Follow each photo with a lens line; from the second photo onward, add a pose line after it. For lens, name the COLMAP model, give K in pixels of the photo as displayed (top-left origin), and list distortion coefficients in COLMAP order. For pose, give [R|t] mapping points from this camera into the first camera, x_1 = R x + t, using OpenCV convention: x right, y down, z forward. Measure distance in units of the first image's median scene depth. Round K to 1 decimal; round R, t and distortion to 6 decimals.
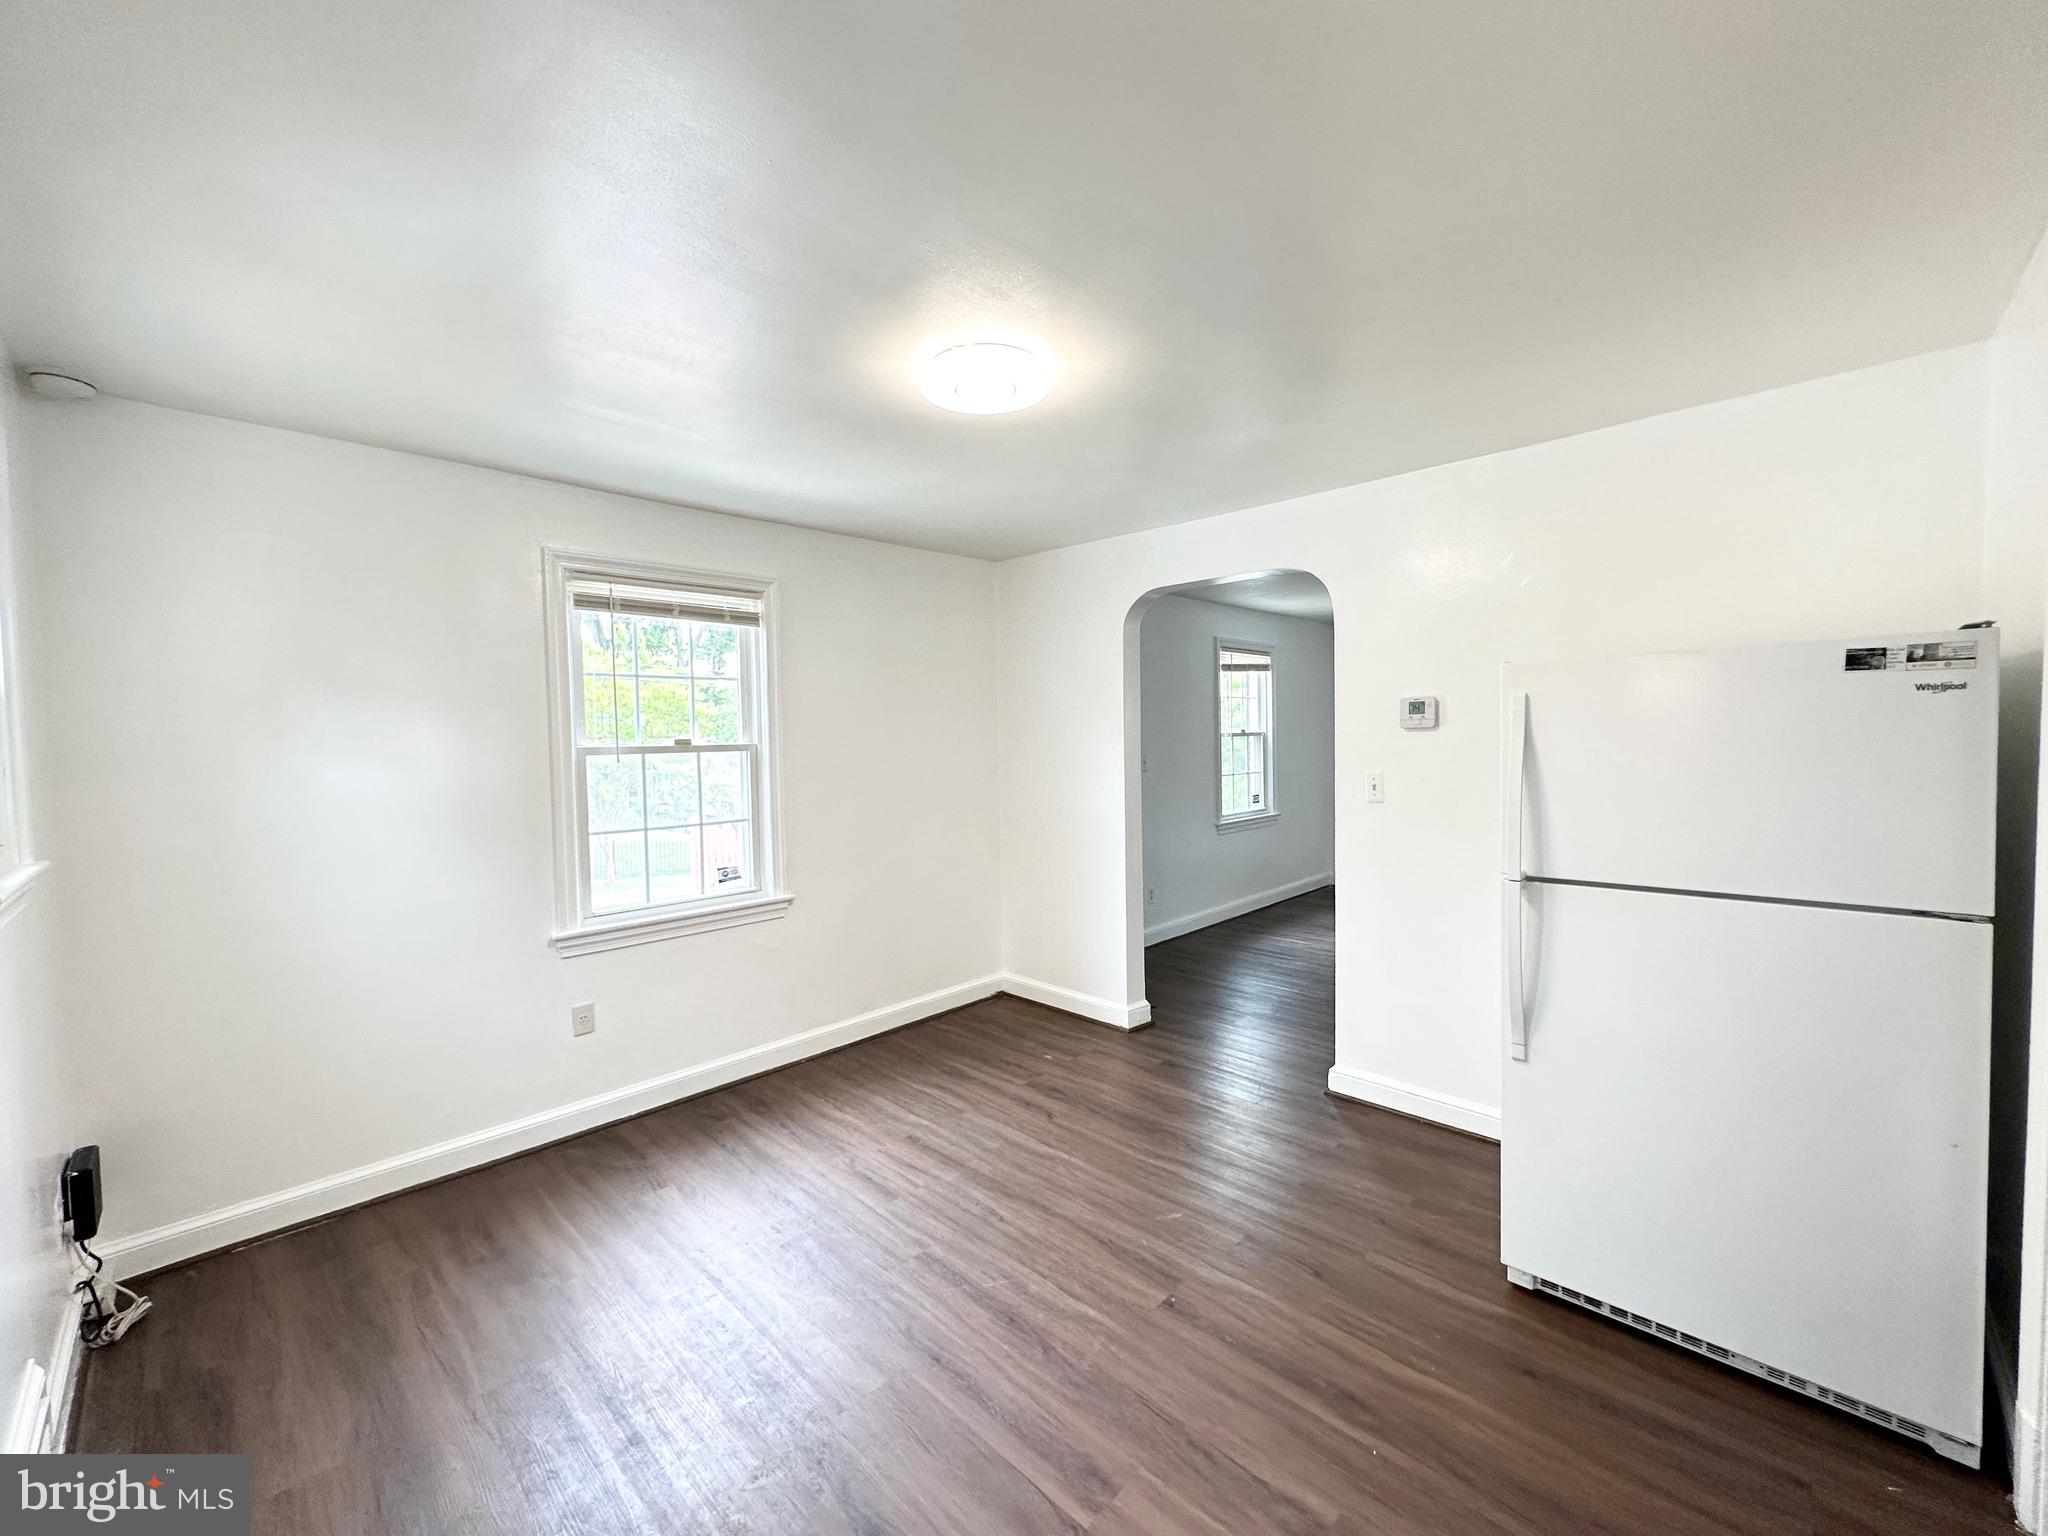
lens RADIAL K [[821.8, 0, 1024.0], [0, 821.8, 768.0], [0, 0, 1]] dist [0.000170, 0.000100]
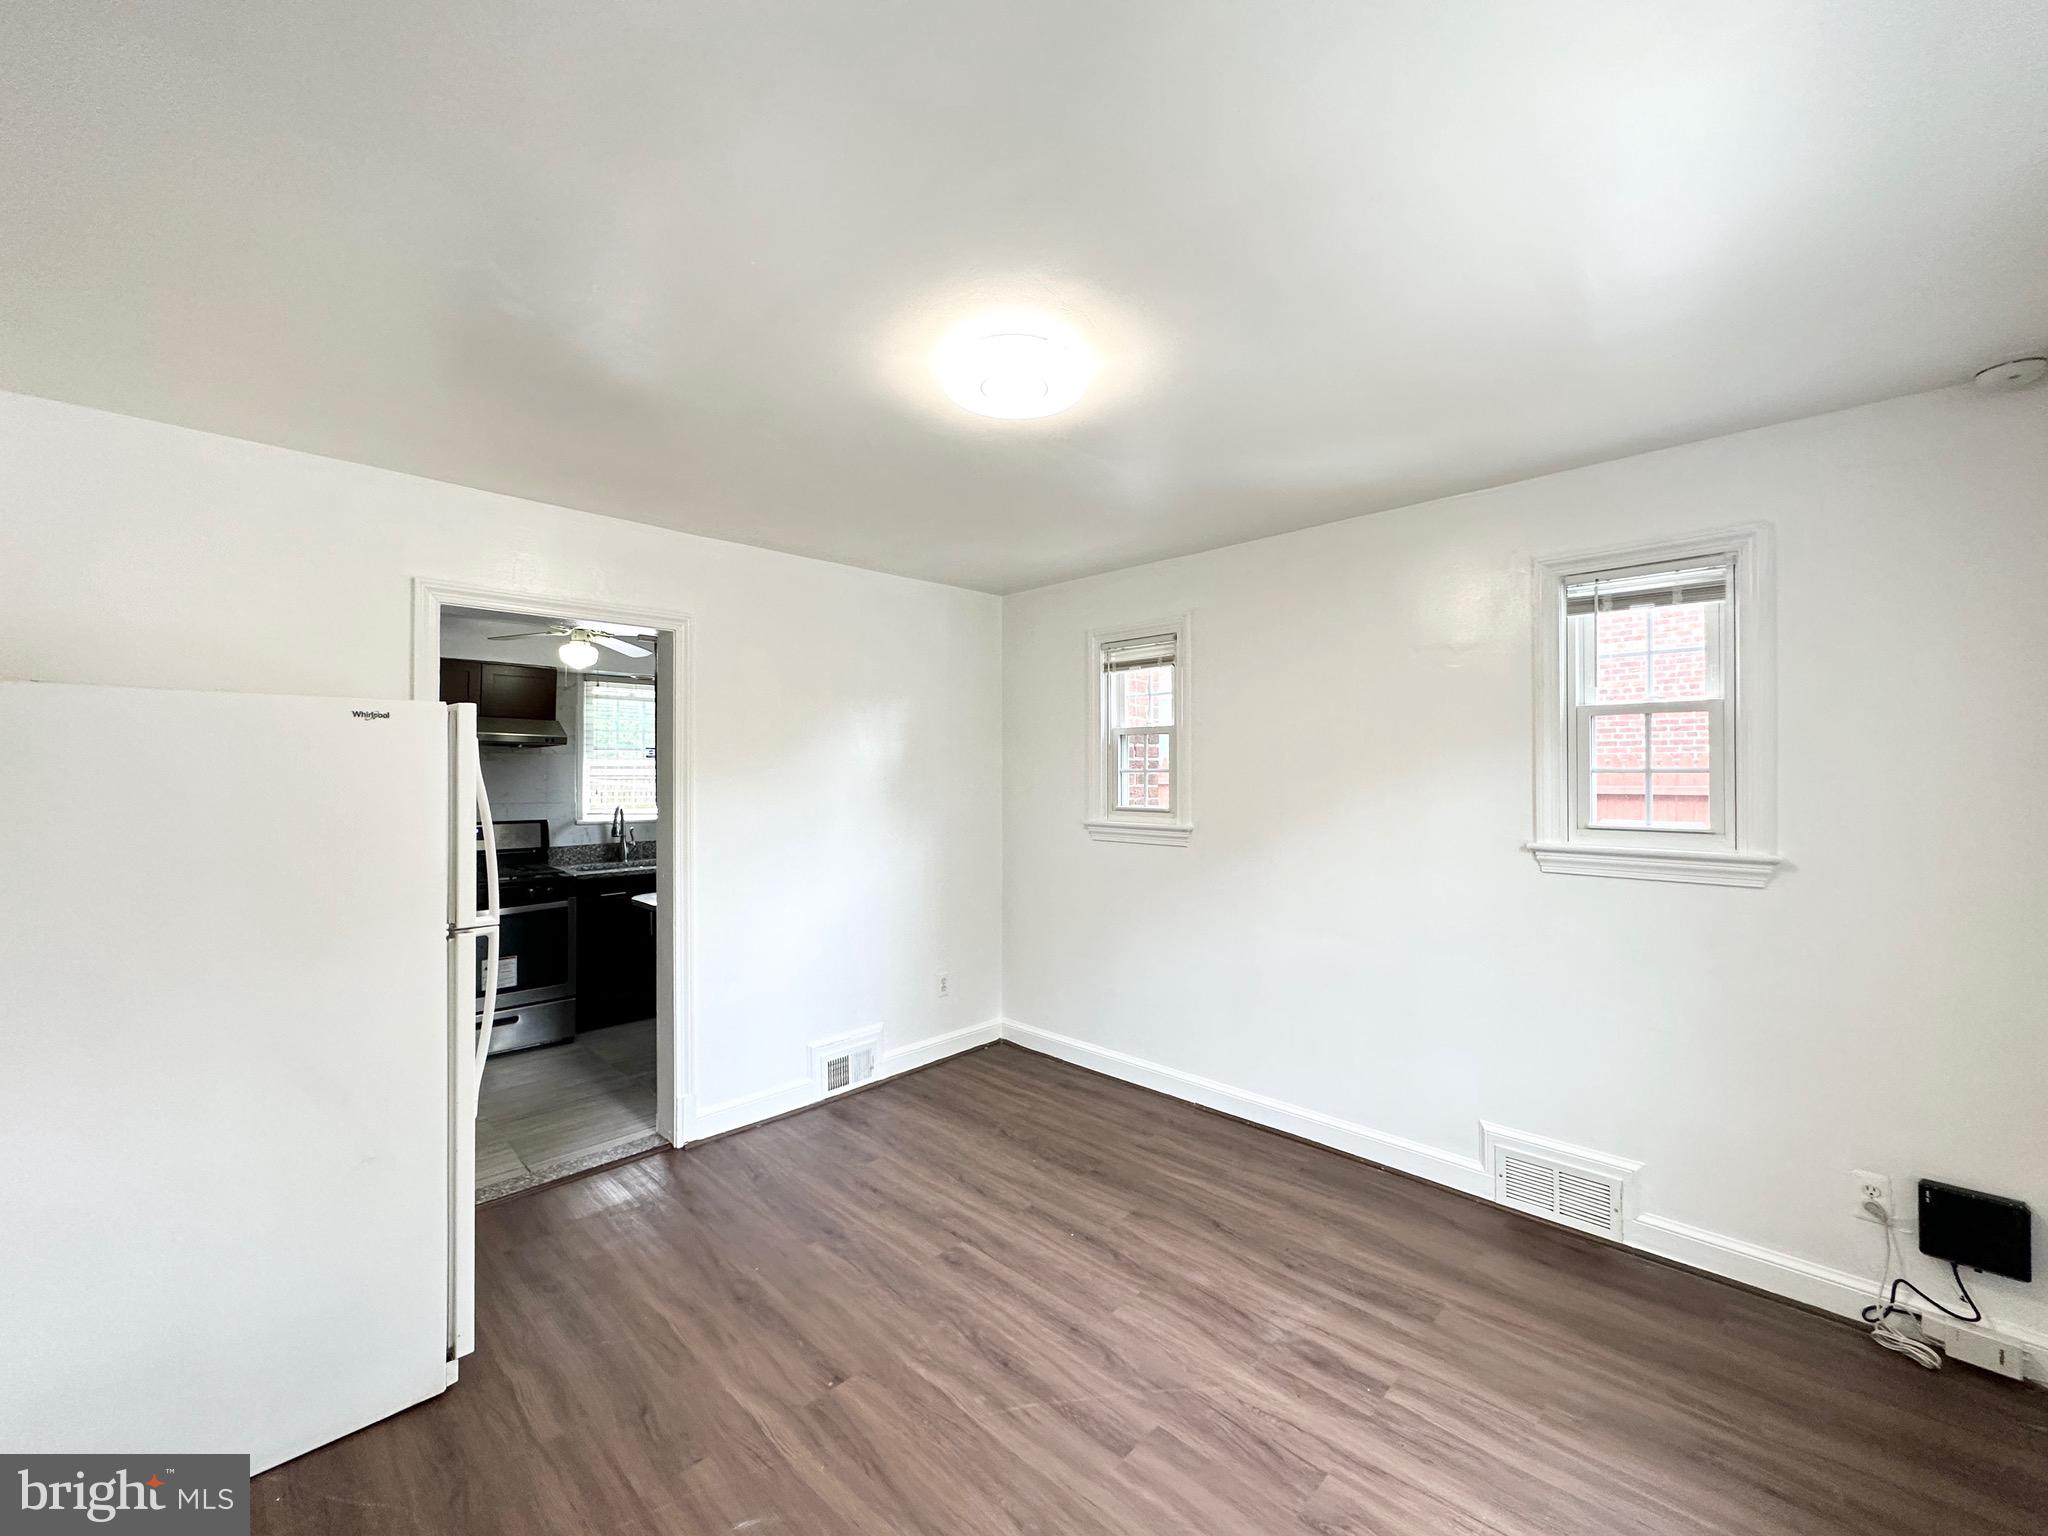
lens RADIAL K [[821.8, 0, 1024.0], [0, 821.8, 768.0], [0, 0, 1]] dist [0.000170, 0.000100]
pose [[-0.999869, 0.016062, 0.002201, -0.050234], [0.016120, 0.999426, 0.029797, -0.066470], [-0.001721, 0.029829, -0.999554, 1.950017]]
